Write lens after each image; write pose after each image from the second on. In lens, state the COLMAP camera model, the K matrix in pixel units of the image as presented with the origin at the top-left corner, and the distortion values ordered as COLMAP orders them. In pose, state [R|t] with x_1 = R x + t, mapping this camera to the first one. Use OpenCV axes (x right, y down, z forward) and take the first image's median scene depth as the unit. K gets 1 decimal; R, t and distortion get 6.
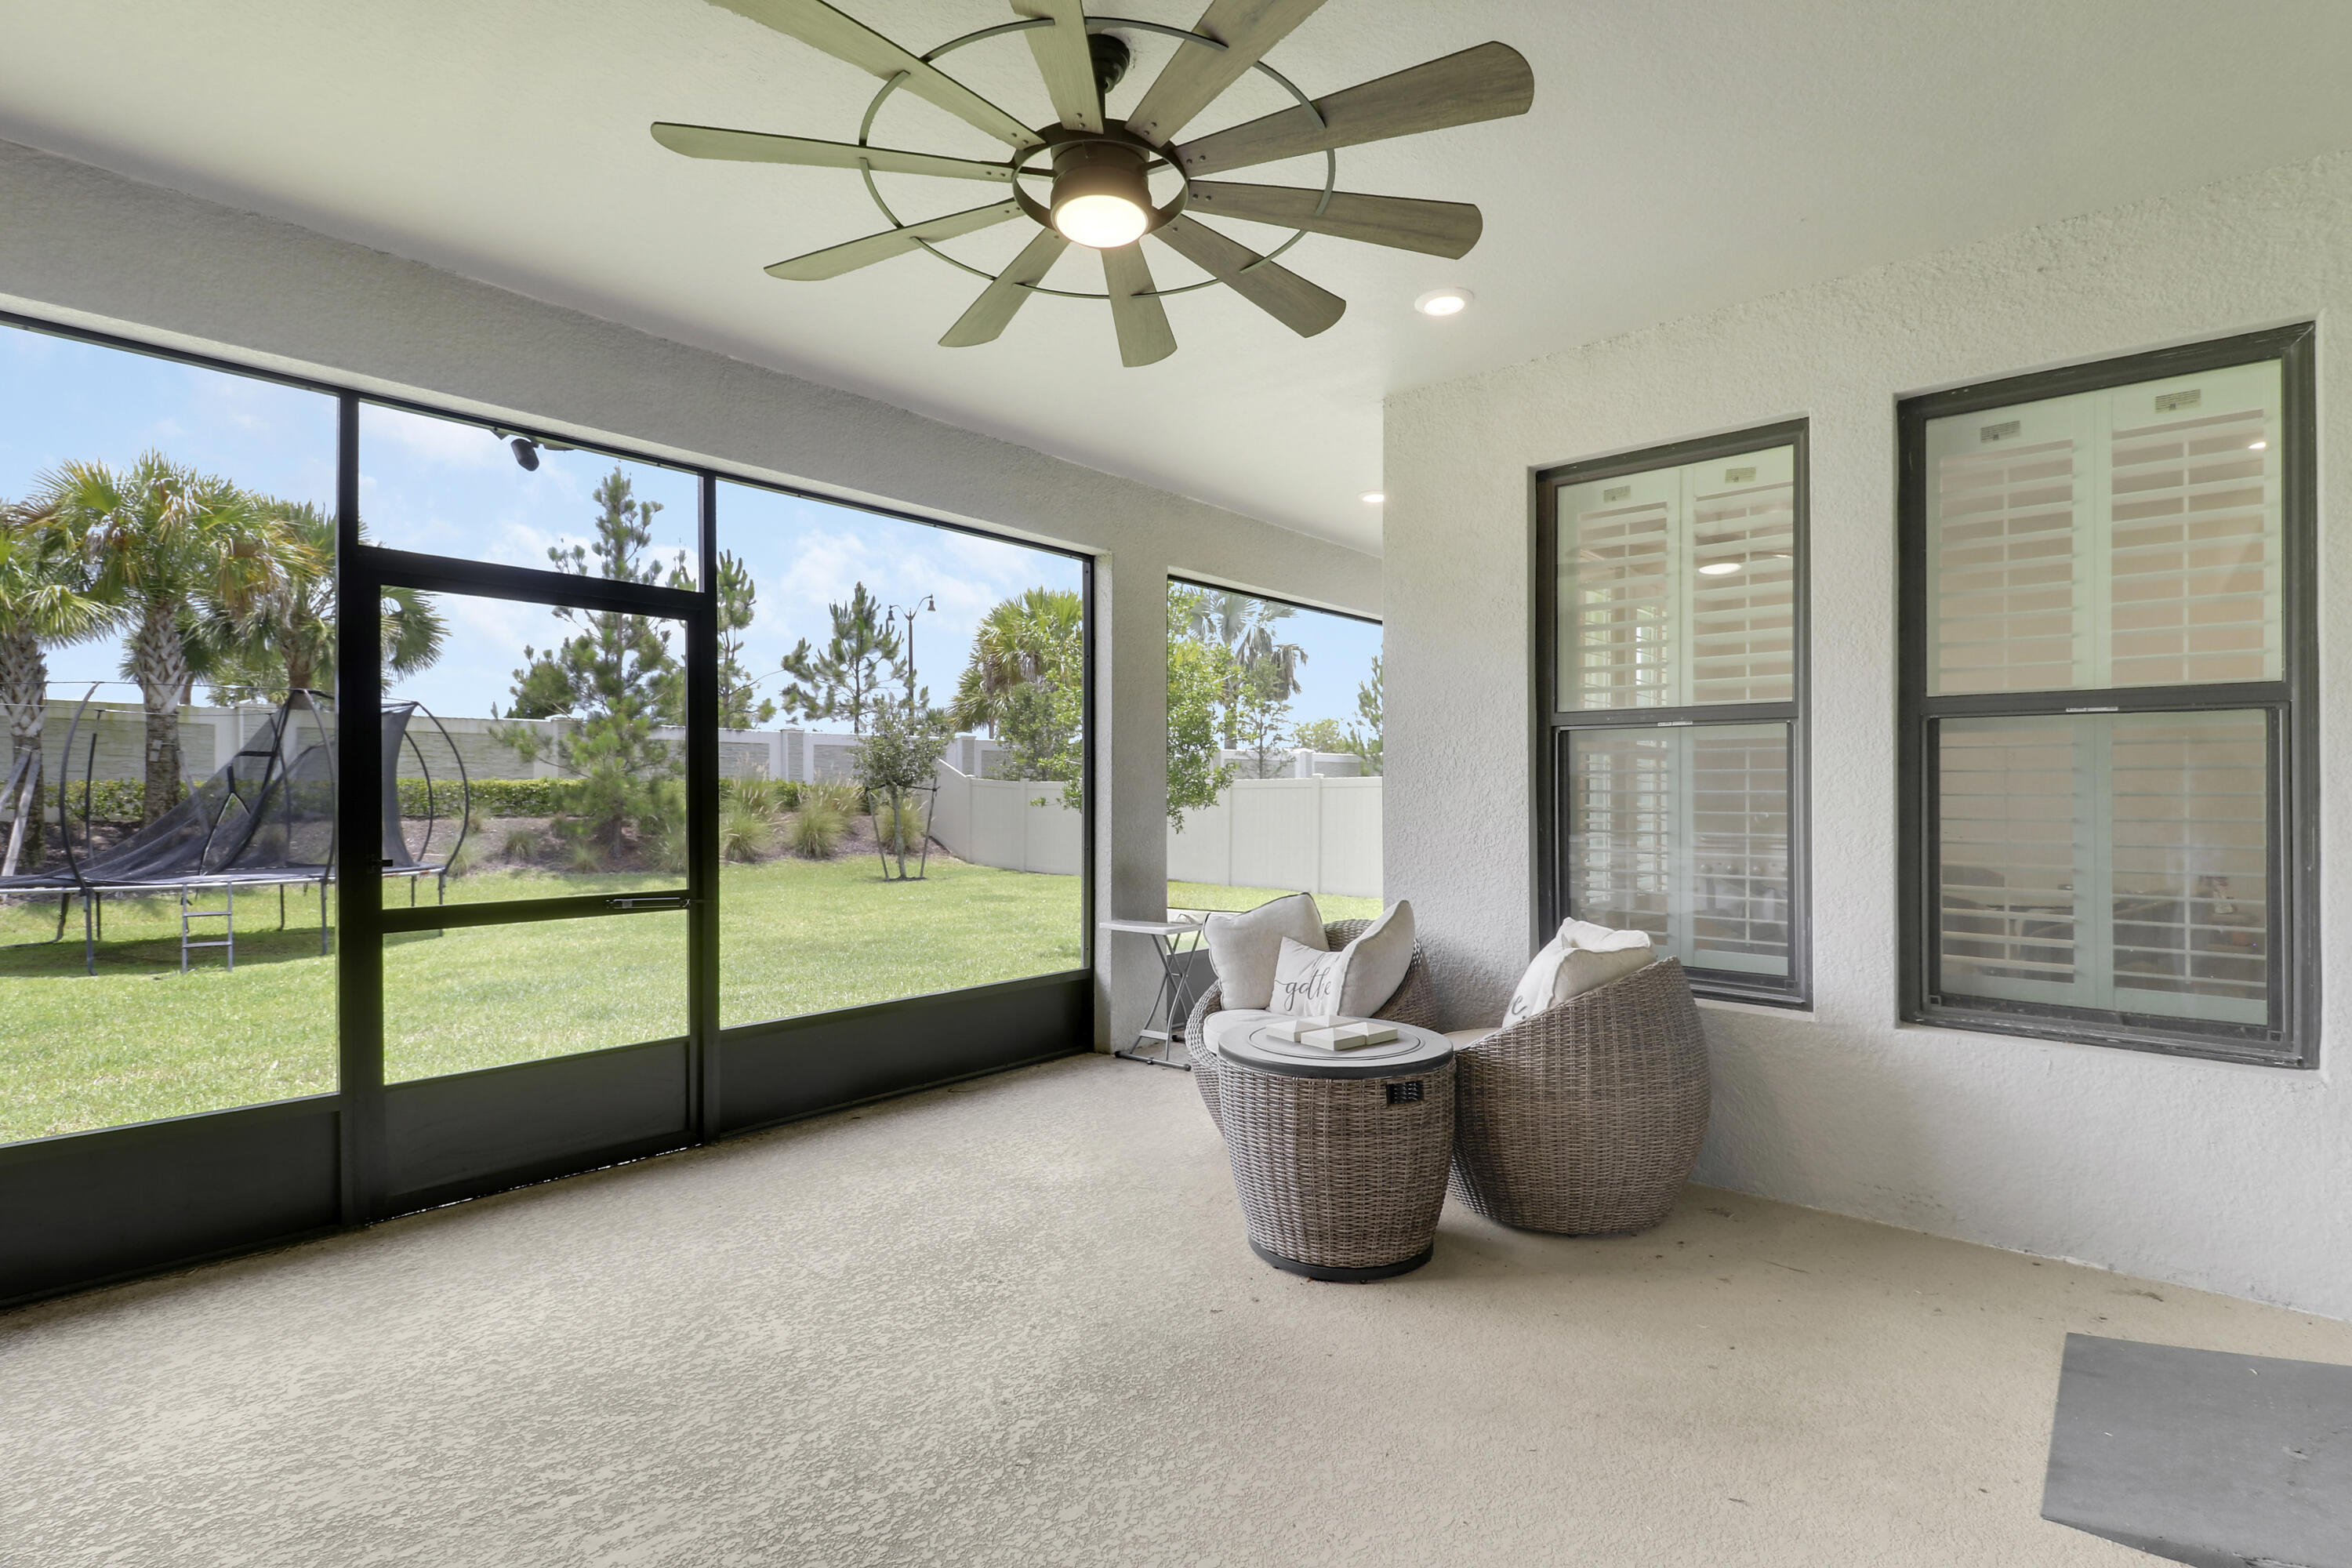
lens RADIAL K [[1137.0, 0, 1176.0], [0, 1137.0, 784.0], [0, 0, 1]] dist [-0.000125, -0.012982]
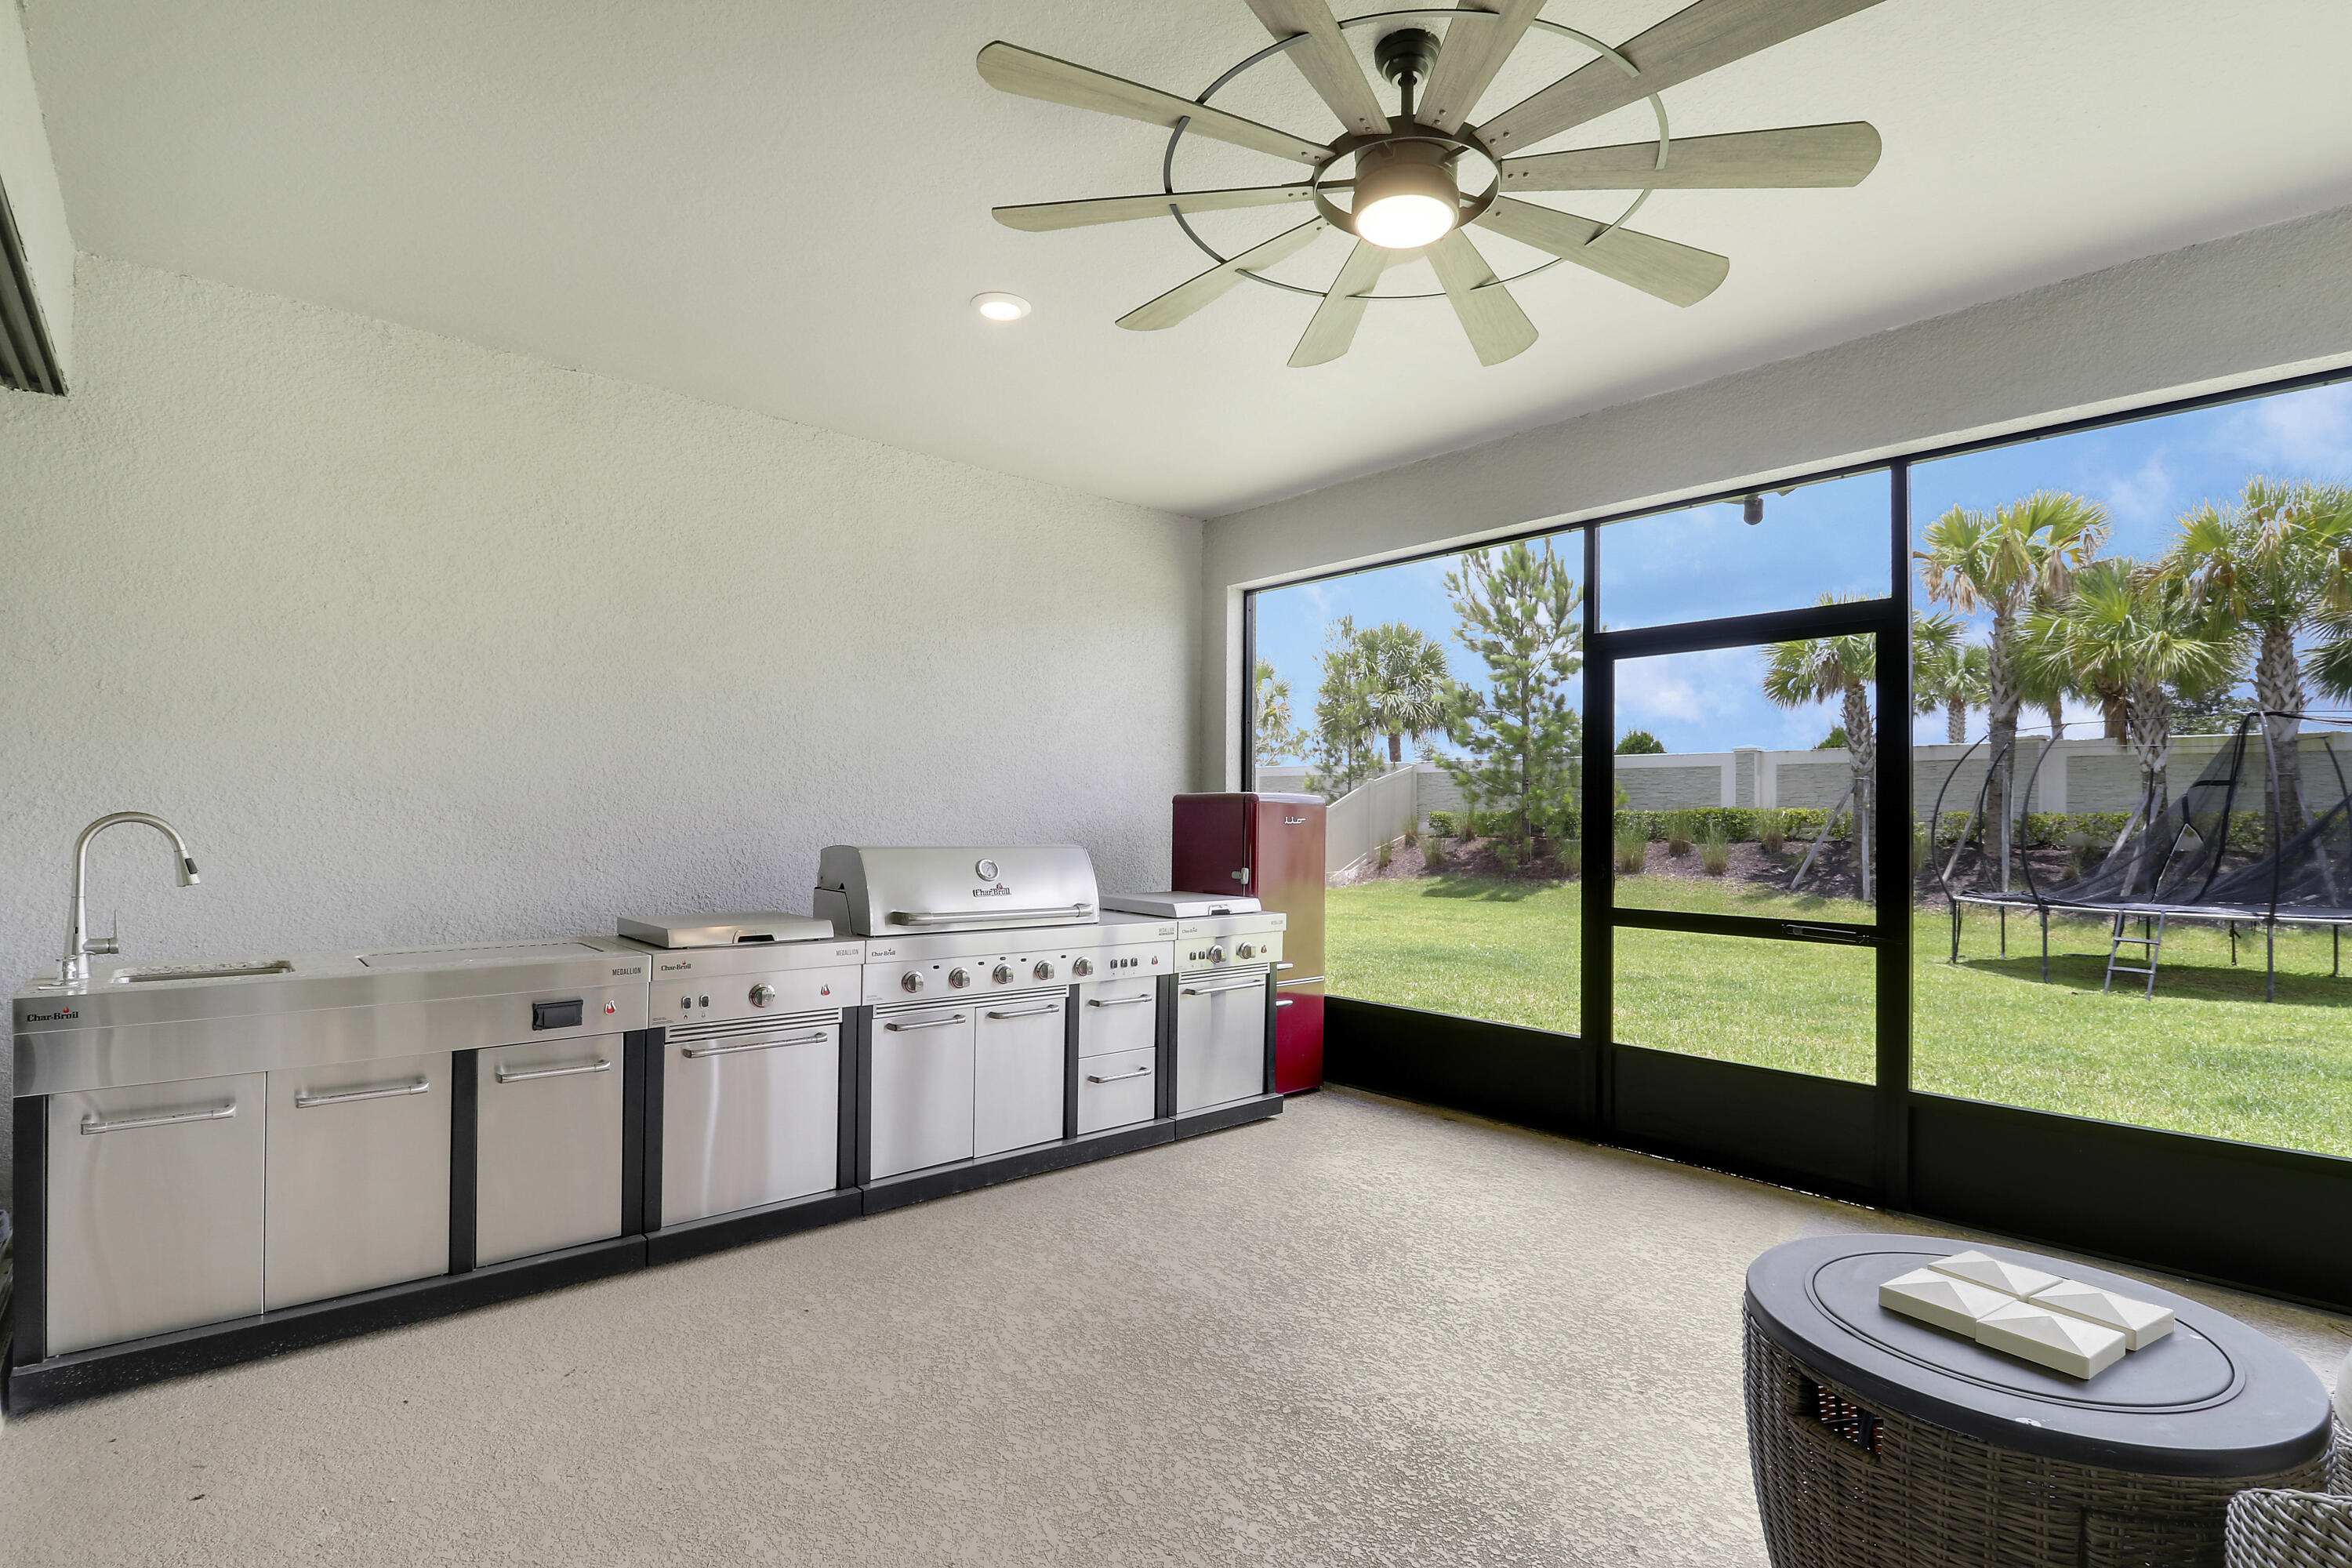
lens RADIAL K [[1120.8, 0, 1176.0], [0, 1120.8, 784.0], [0, 0, 1]] dist [-0.027965, 0.000035]
pose [[-0.150181, -0.028516, -0.988247, 0.654404], [-0.002126, 0.999591, -0.028520, 0.007320], [0.988656, -0.002182, -0.150180, 0.703434]]
